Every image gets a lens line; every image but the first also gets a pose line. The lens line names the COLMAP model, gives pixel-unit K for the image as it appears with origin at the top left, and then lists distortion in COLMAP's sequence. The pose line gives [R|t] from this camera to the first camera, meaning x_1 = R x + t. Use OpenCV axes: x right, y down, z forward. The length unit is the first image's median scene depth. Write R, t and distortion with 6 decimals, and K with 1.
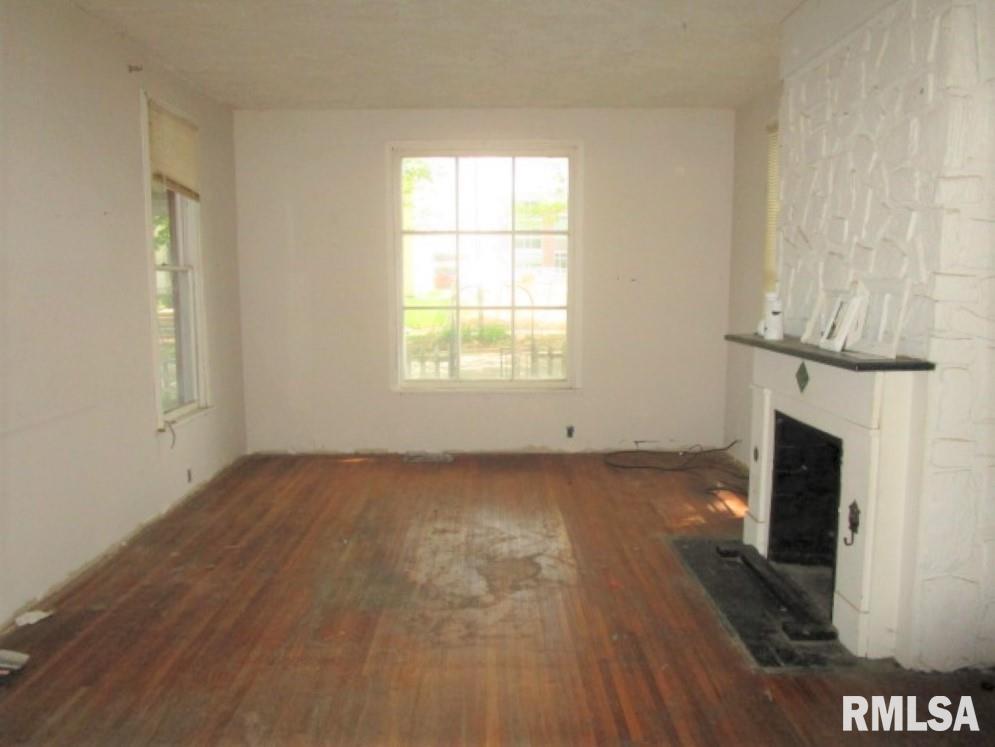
lens RADIAL K [[720.9, 0, 497.5], [0, 720.9, 373.5], [0, 0, 1]] dist [-0.019514, 0.010846]
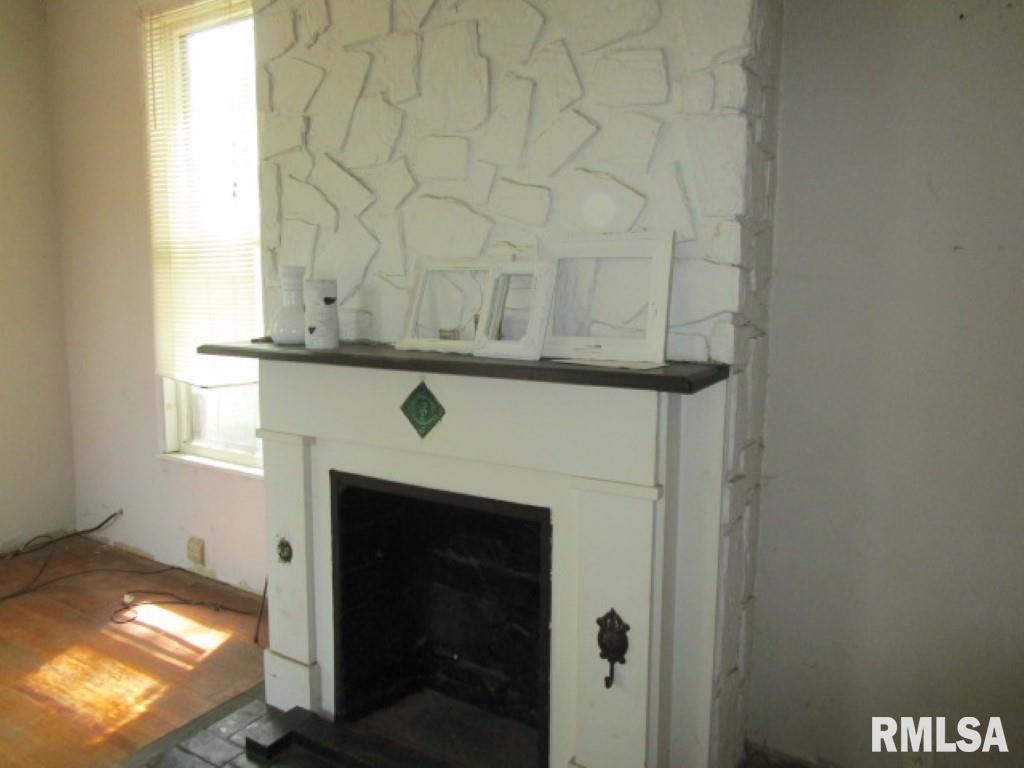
lens RADIAL K [[741.9, 0, 512.0], [0, 741.9, 384.0], [0, 0, 1]] dist [-0.019514, 0.010846]
pose [[0.520237, -0.110183, 0.846884, -0.028574], [0.099809, 0.992691, 0.067841, -0.042587], [-0.848170, 0.049234, 0.527432, 0.568396]]
